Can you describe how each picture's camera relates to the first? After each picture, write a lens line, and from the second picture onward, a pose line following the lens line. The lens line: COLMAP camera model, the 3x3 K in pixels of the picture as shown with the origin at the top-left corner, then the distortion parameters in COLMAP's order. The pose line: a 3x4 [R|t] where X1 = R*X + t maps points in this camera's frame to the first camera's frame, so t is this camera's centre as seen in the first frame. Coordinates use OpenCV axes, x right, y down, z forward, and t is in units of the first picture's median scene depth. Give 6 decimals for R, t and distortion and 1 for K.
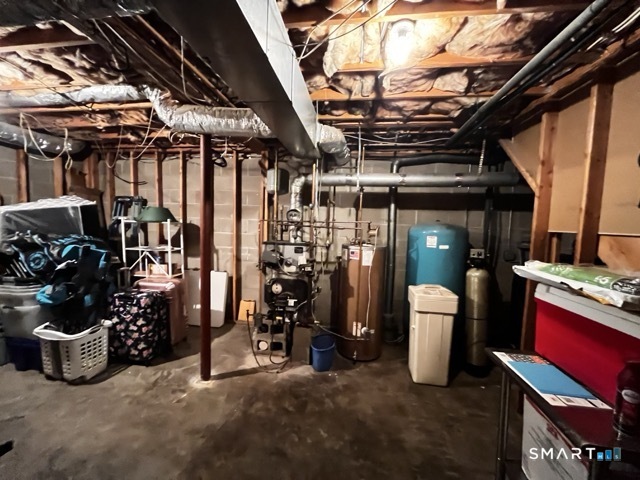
lens RADIAL K [[262.8, 0, 320.0], [0, 262.8, 240.0], [0, 0, 1]] dist [0.000169, 0.000035]
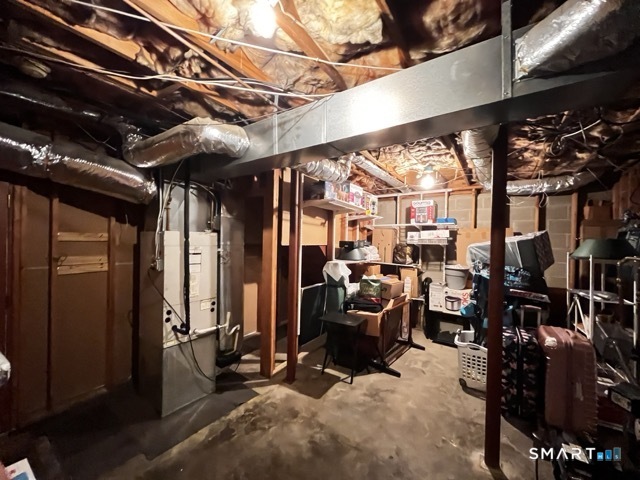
lens RADIAL K [[262.8, 0, 320.0], [0, 262.8, 240.0], [0, 0, 1]] dist [0.000169, 0.000035]
pose [[-0.449337, -0.052641, -0.891810, 0.527986], [-0.107888, 0.994154, -0.004323, -0.048967], [0.886824, 0.094273, -0.452390, 0.936628]]
